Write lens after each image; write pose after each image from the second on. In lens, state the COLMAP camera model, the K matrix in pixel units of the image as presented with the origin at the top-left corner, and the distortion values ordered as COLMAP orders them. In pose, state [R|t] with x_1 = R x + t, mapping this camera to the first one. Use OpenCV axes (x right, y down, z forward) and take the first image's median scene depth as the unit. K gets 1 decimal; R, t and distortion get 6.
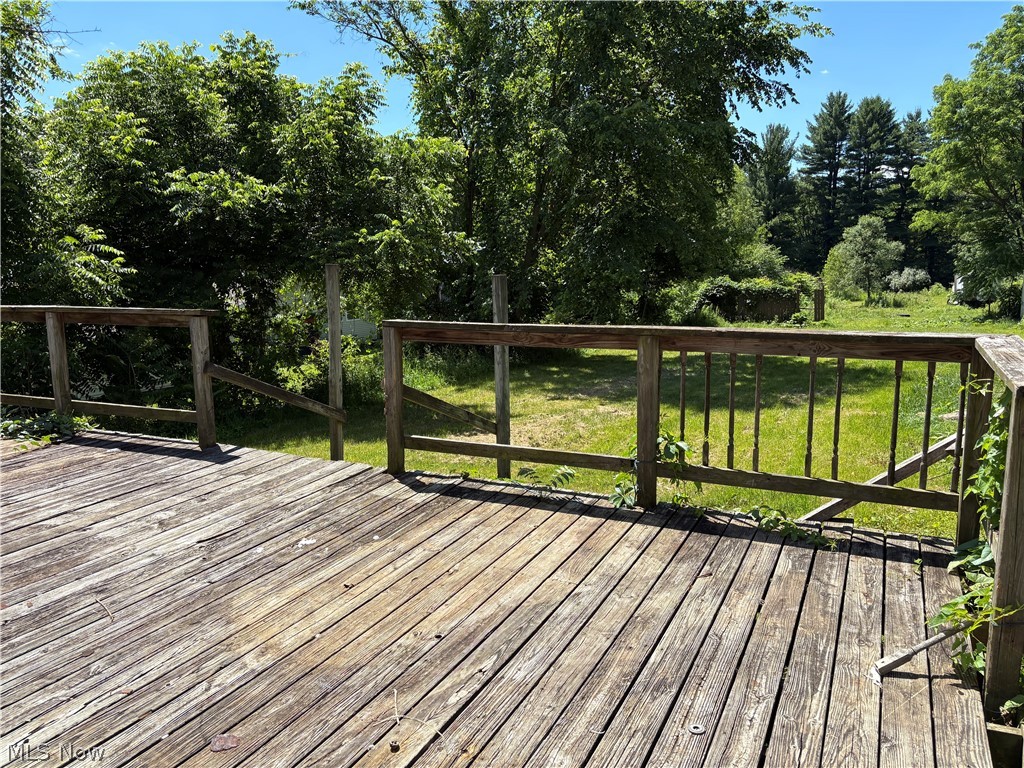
lens RADIAL K [[785.7, 0, 512.0], [0, 785.7, 384.0], [0, 0, 1]] dist [0.066422, -0.048084]
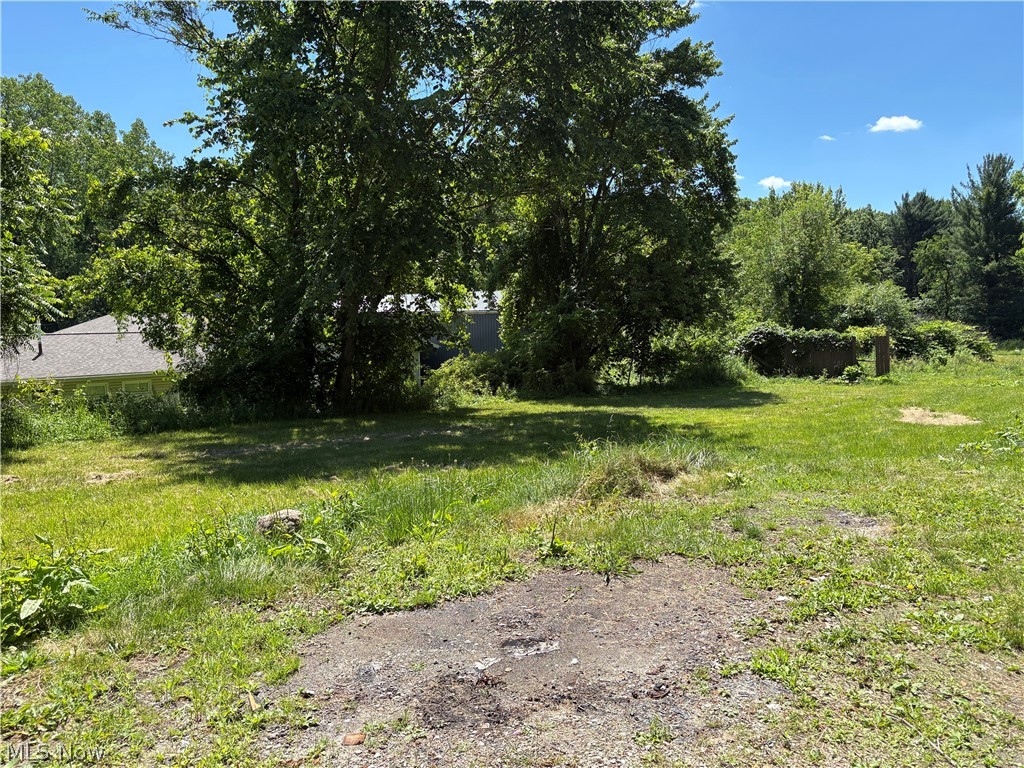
lens RADIAL K [[778.4, 0, 517.0], [0, 778.4, 385.9], [0, 0, 1]] dist [0.114193, -0.141834]
pose [[0.958514, 0.017876, -0.284483, 0.088561], [-0.038134, 0.997102, -0.065831, -0.002248], [0.282482, 0.073949, 0.956418, 0.054983]]
